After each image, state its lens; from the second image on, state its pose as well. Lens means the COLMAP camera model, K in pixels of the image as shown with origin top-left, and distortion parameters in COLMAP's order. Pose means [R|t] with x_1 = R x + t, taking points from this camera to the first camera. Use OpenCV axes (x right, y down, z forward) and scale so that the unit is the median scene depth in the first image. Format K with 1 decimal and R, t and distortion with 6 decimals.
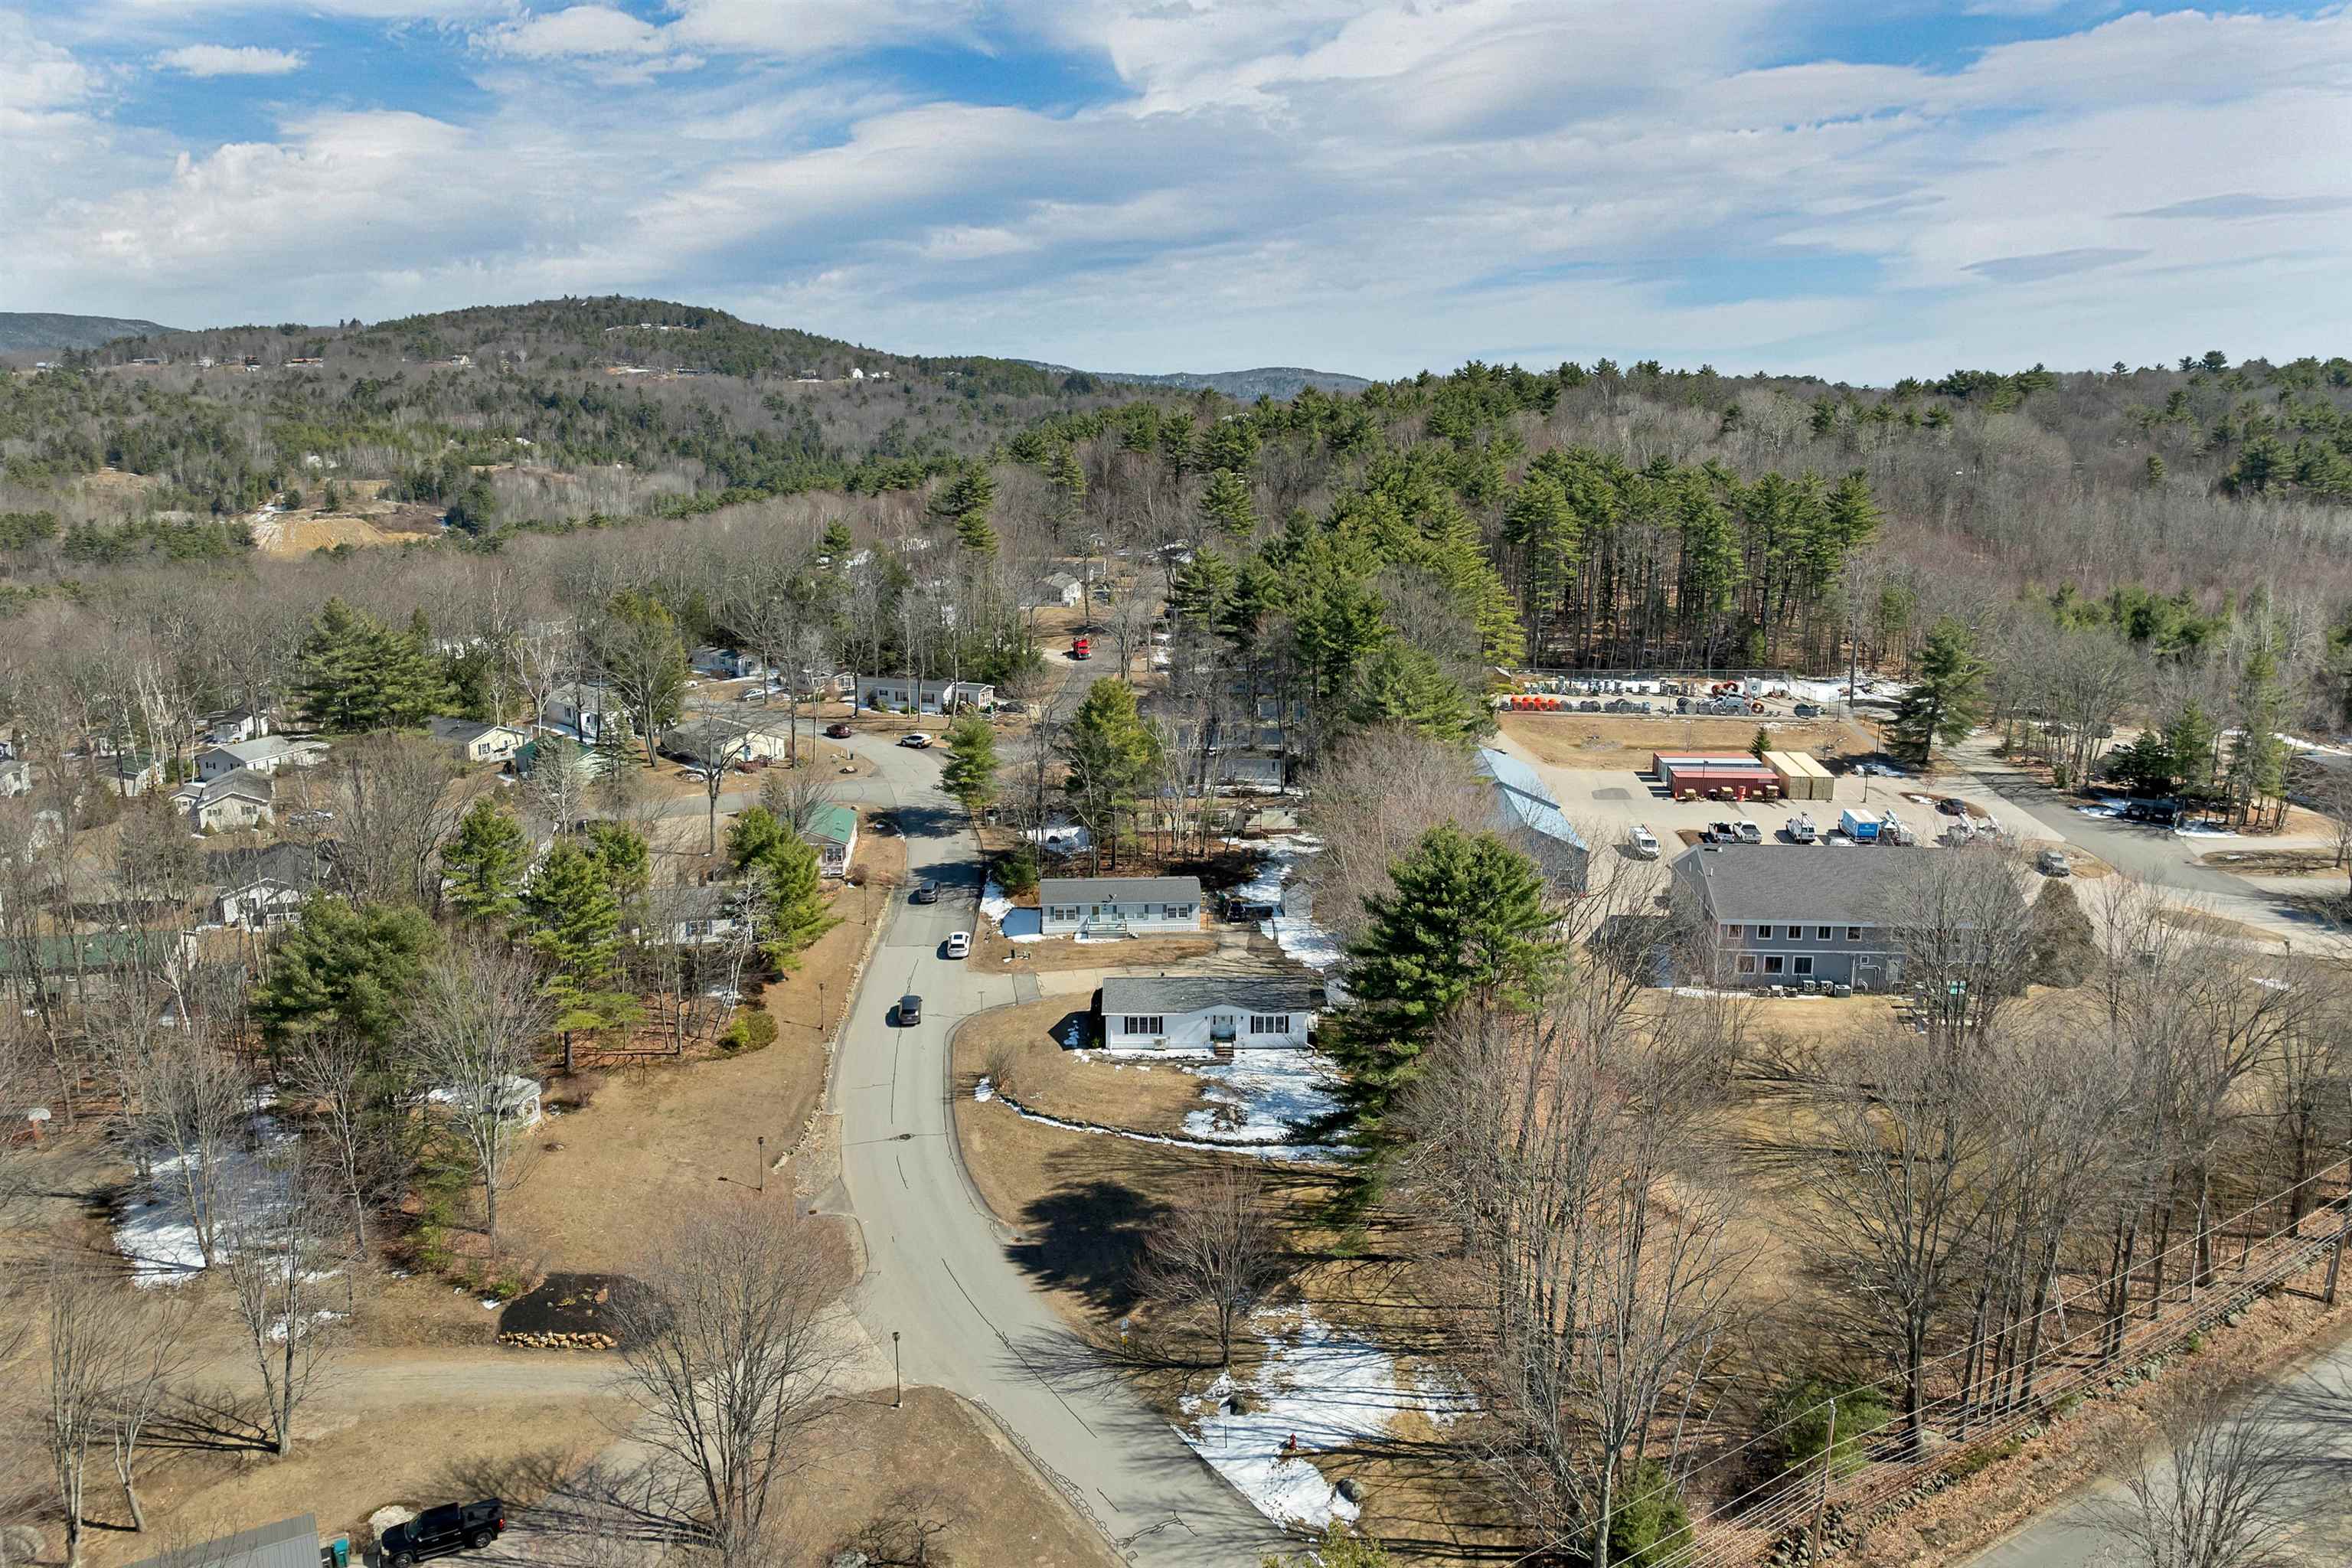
lens RADIAL K [[1672.8, 0, 1186.5], [0, 1672.8, 750.7], [0, 0, 1]] dist [-0.029956, -0.006510]
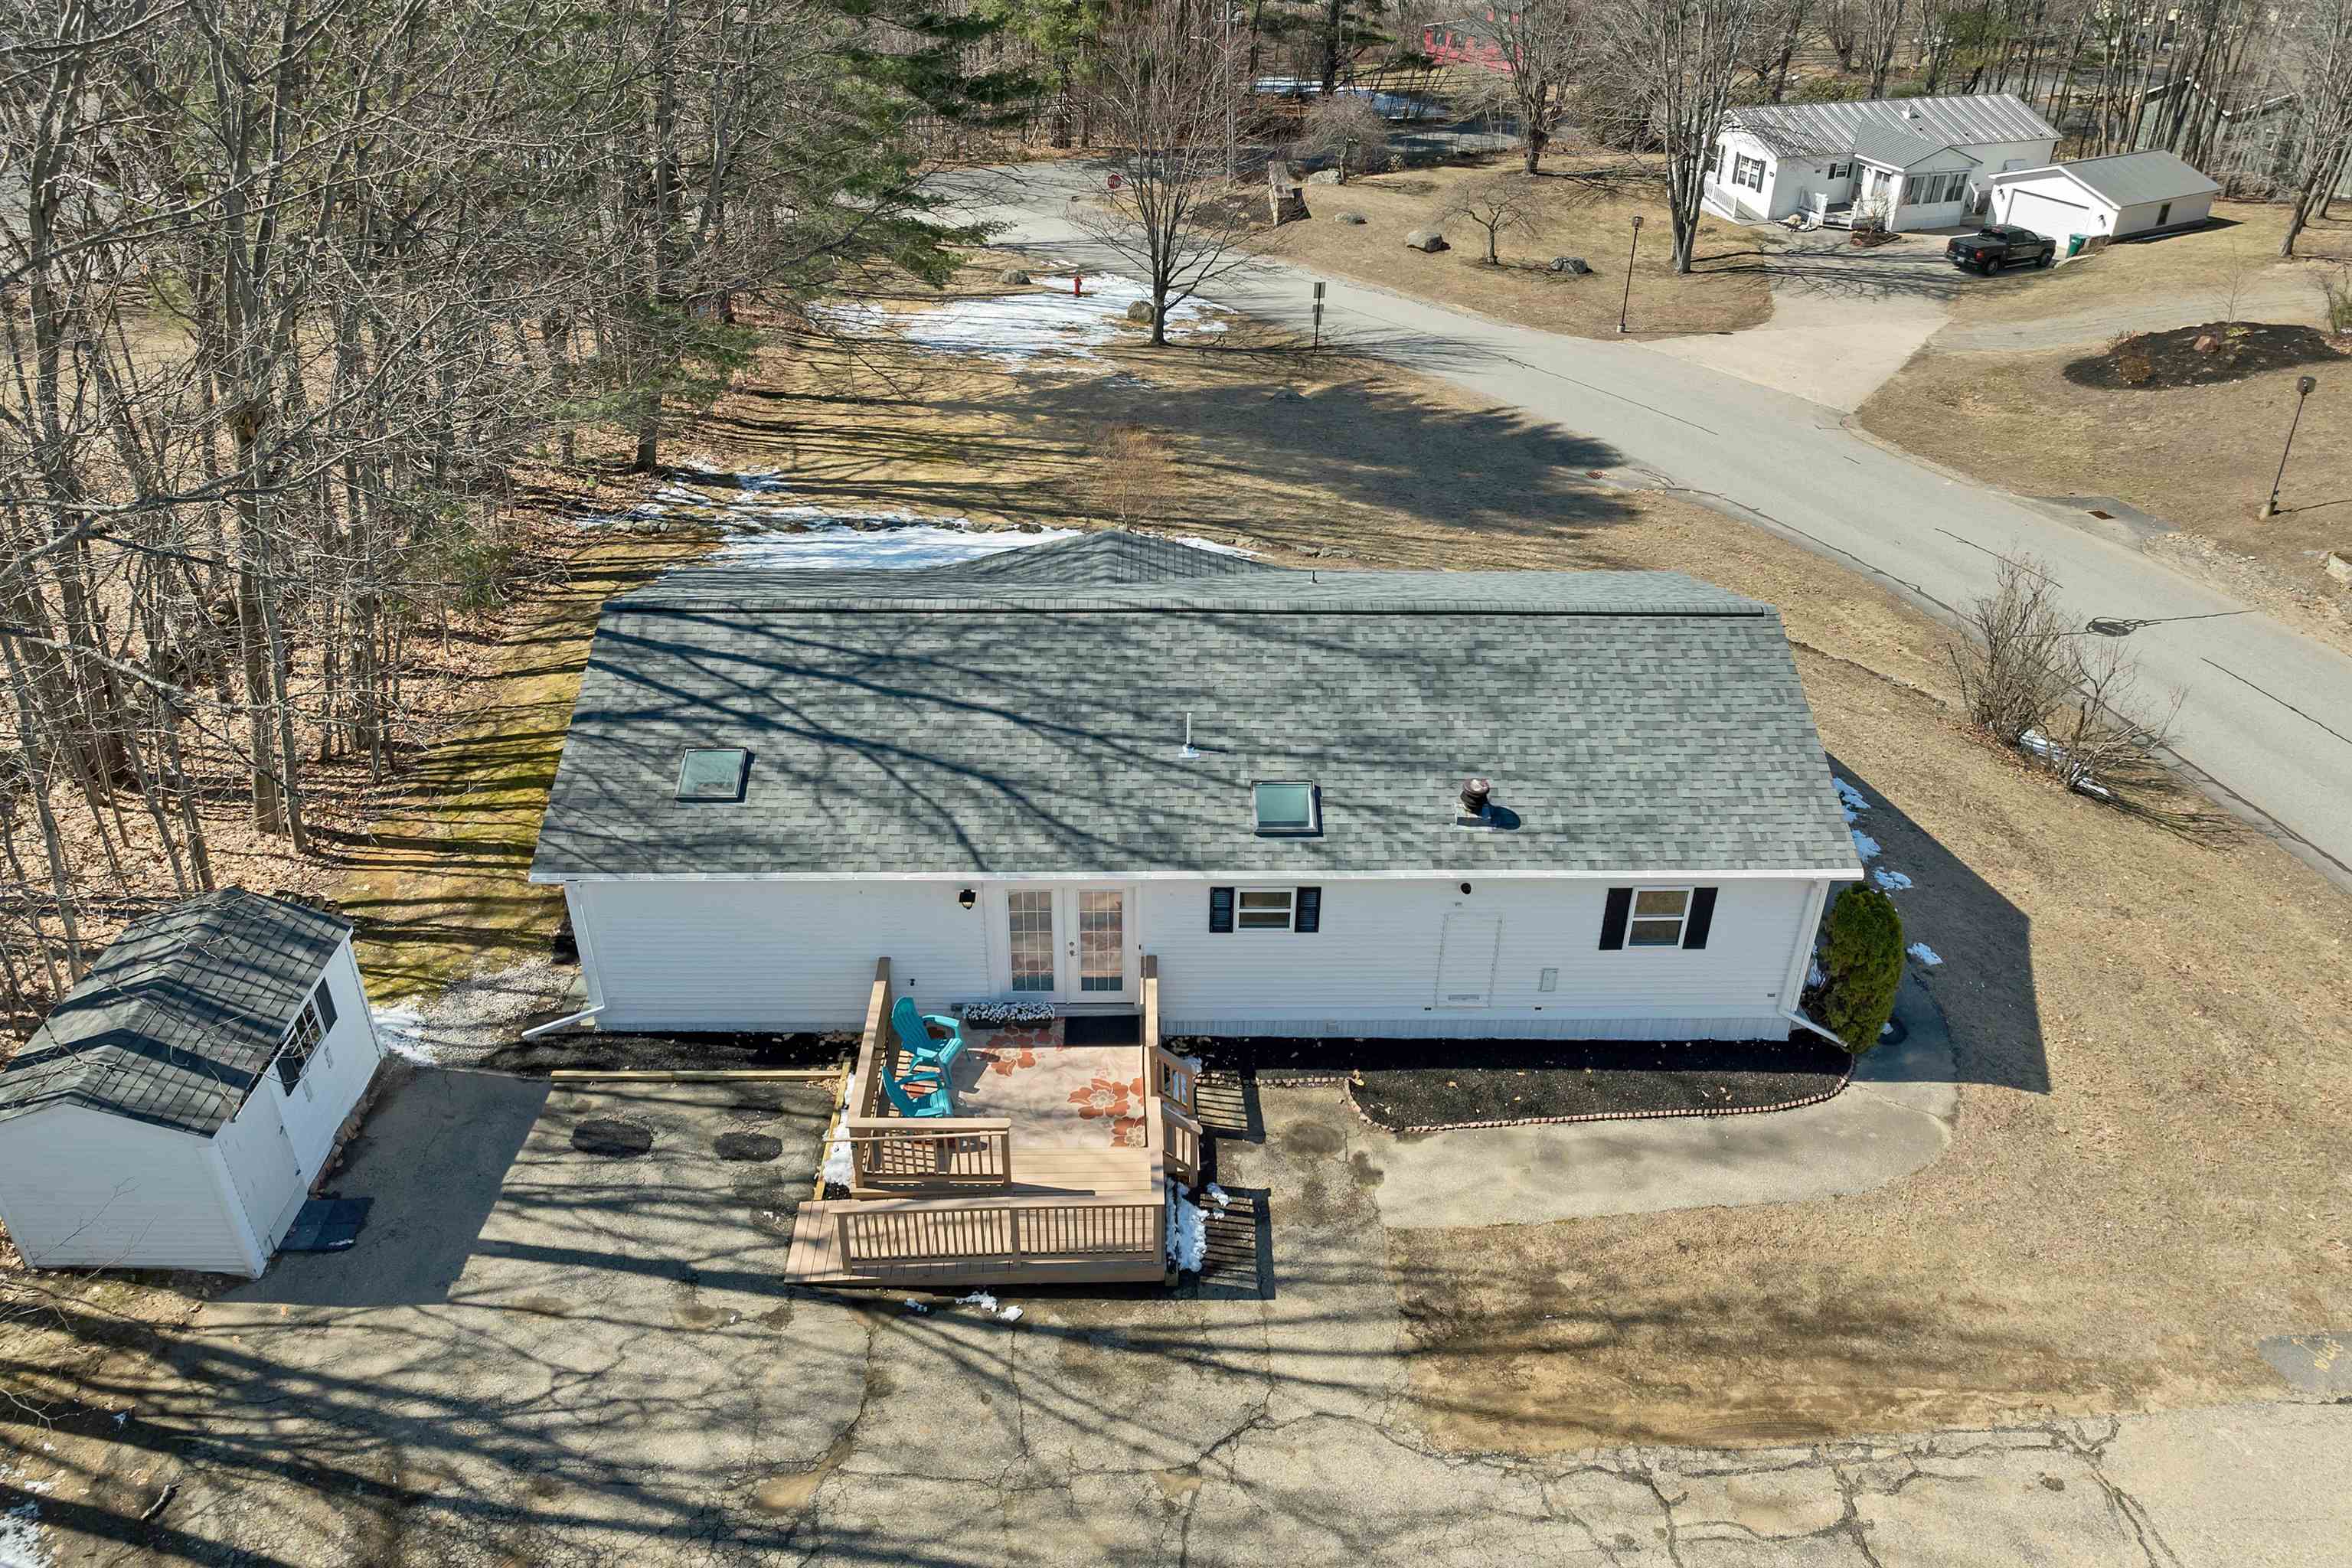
lens RADIAL K [[1699.0, 0, 1167.9], [0, 1699.0, 724.4], [0, 0, 1]] dist [-0.038854, -0.005550]
pose [[-0.999955, -0.009308, -0.002018, 0.013208], [-0.008277, 0.744469, 0.667606, 0.025129], [-0.004712, 0.667592, -0.744512, 1.046591]]
